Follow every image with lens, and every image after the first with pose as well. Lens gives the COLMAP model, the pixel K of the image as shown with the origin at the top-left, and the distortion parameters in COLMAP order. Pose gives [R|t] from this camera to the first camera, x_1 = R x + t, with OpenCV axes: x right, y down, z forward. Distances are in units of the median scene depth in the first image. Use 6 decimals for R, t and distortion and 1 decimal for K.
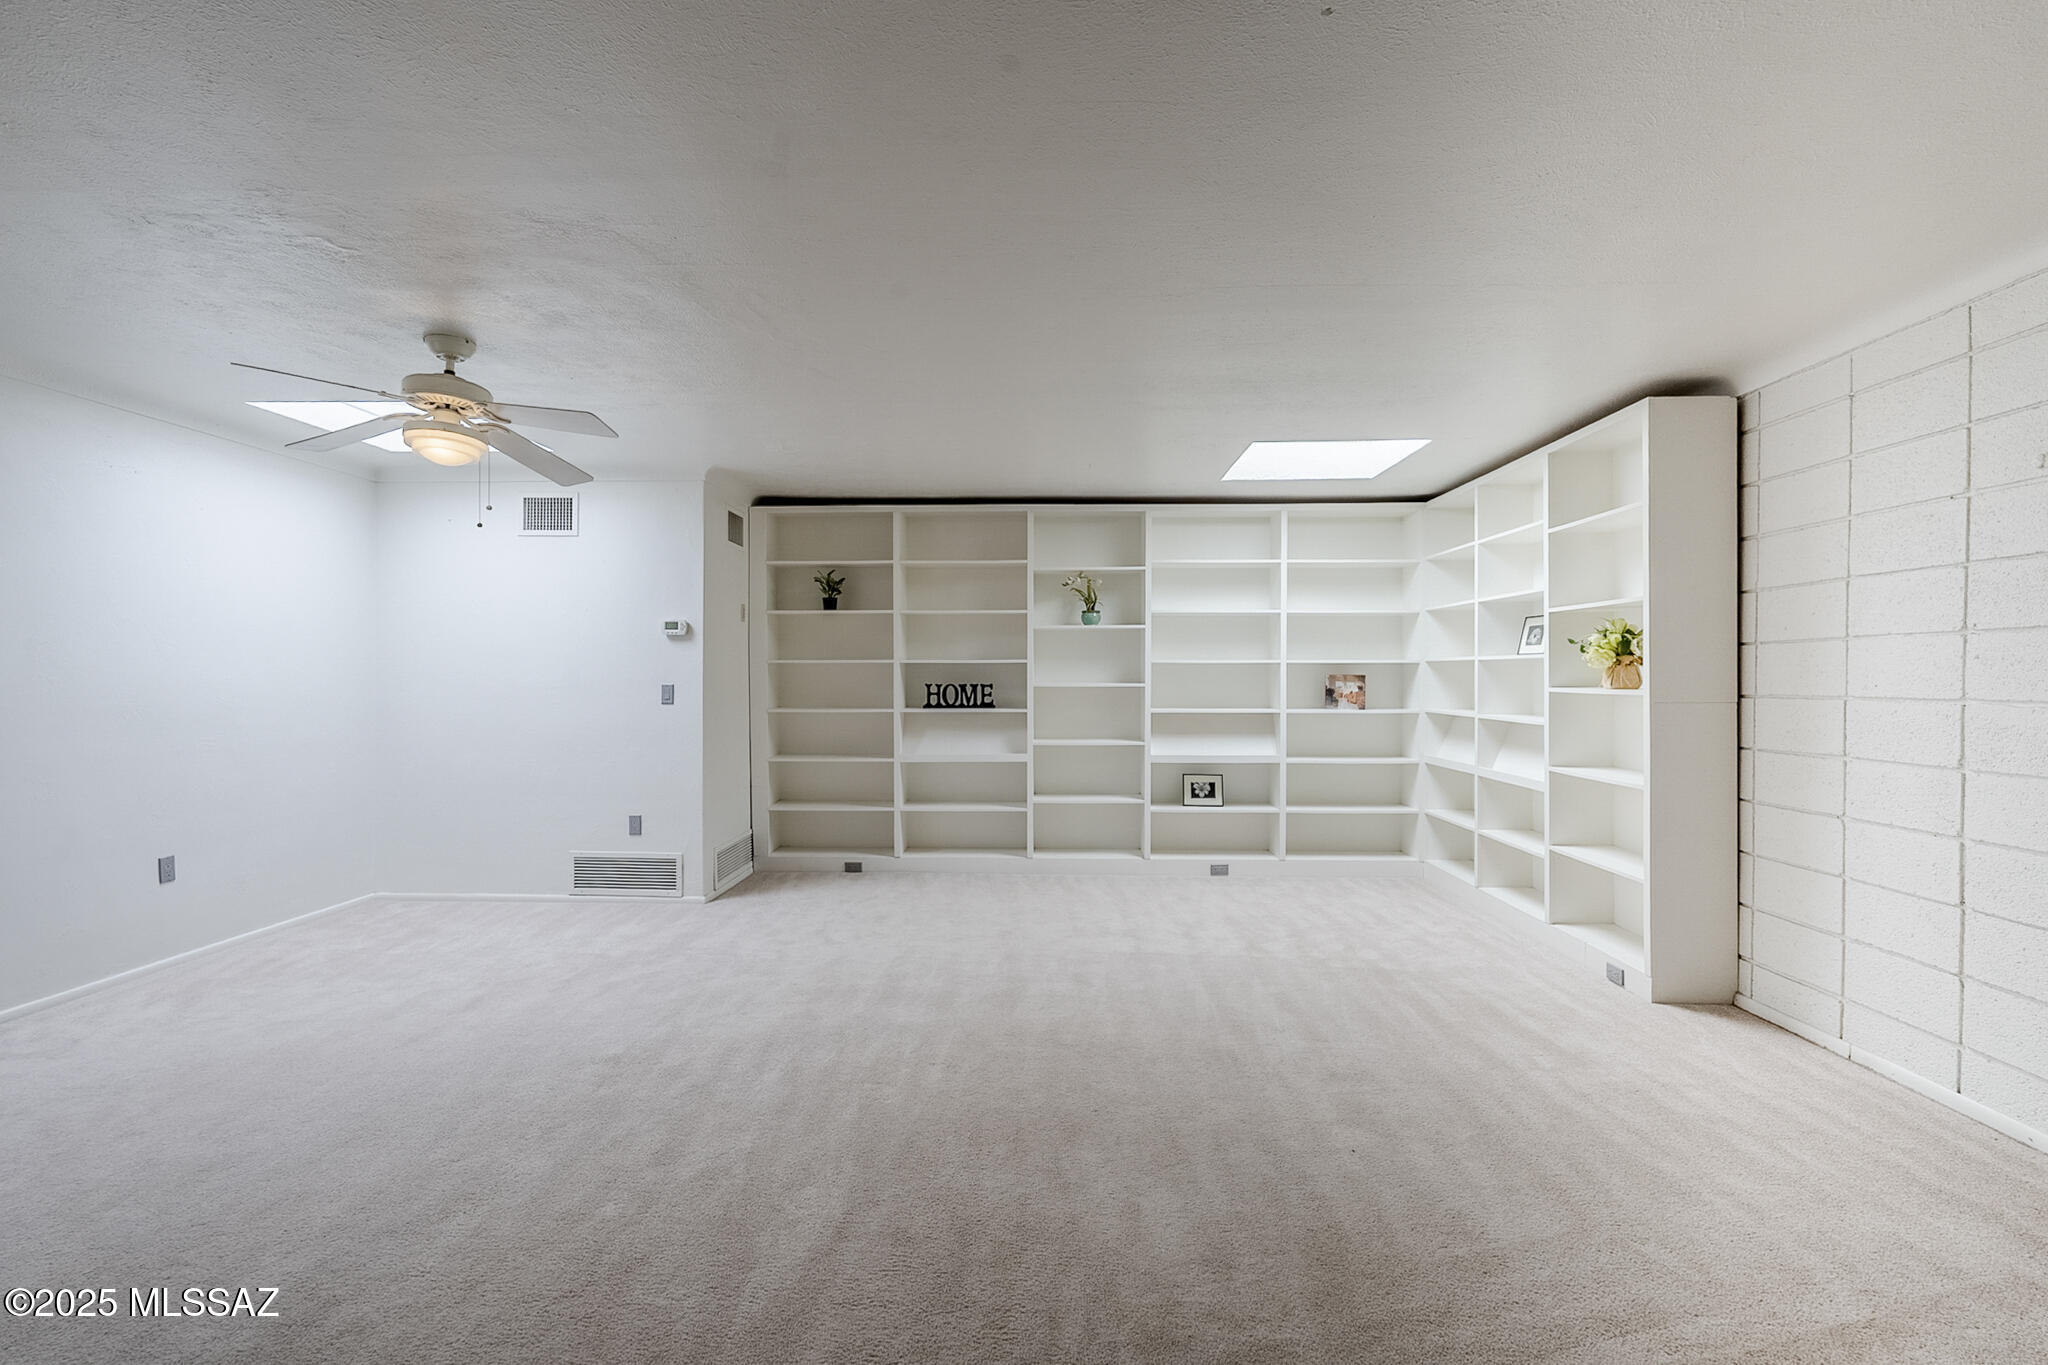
lens RADIAL K [[911.3, 0, 1024.0], [0, 911.3, 682.5], [0, 0, 1]] dist [-0.000650, 0.000247]
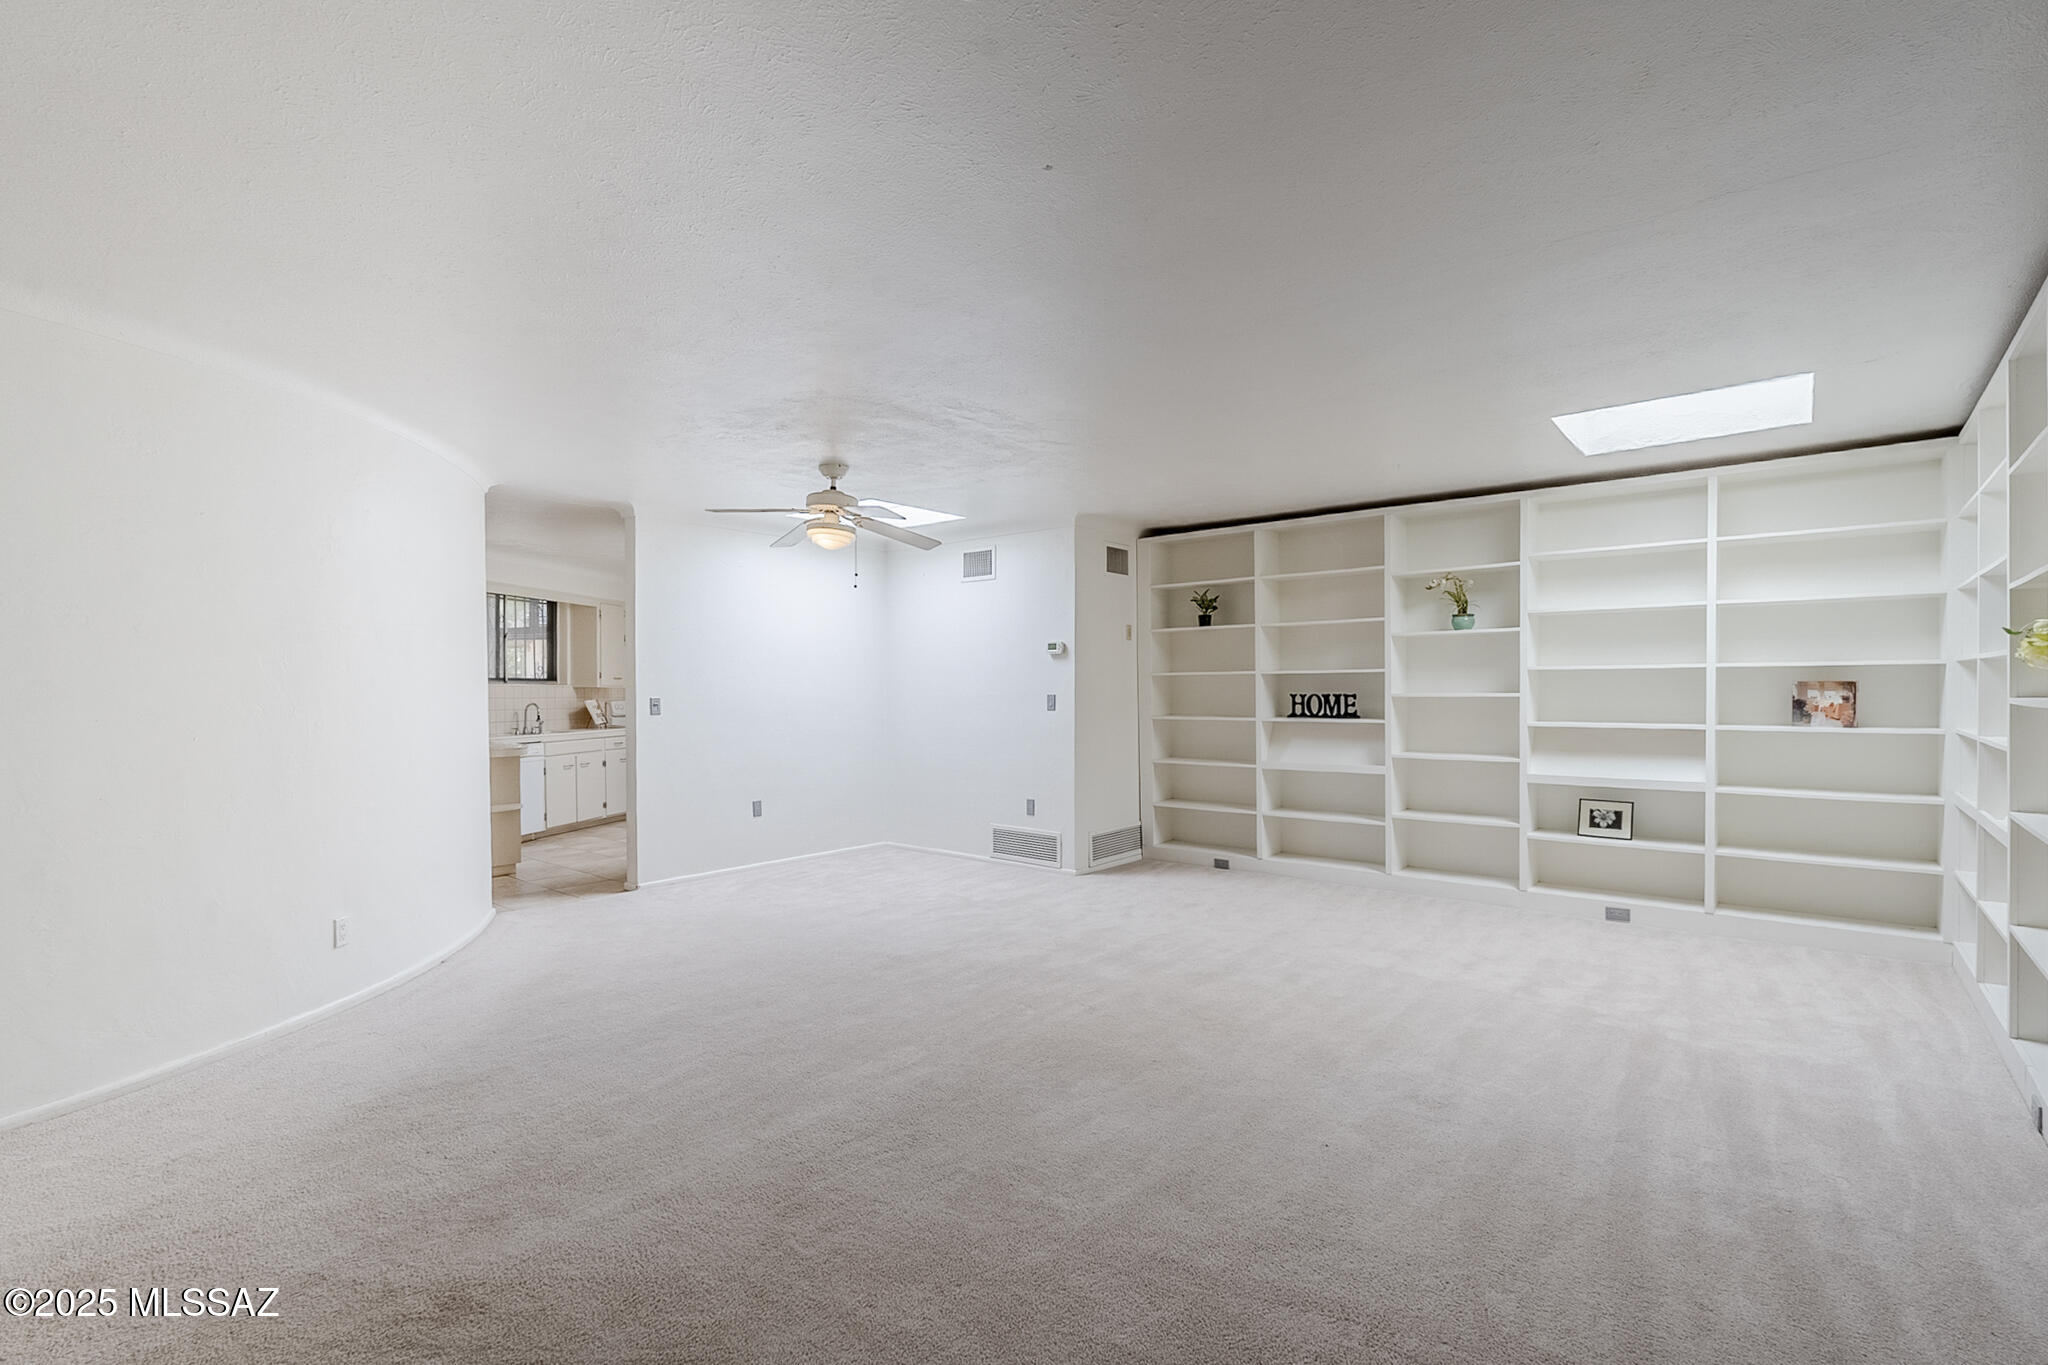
lens RADIAL K [[942.0, 0, 1027.7], [0, 942.0, 699.5], [0, 0, 1]] dist [0.001407, 0.000267]
pose [[0.790360, 0.002681, -0.612637, 0.314526], [0.001714, 0.999977, 0.006587, 0.000313], [0.612641, -0.006256, 0.790337, -0.020976]]
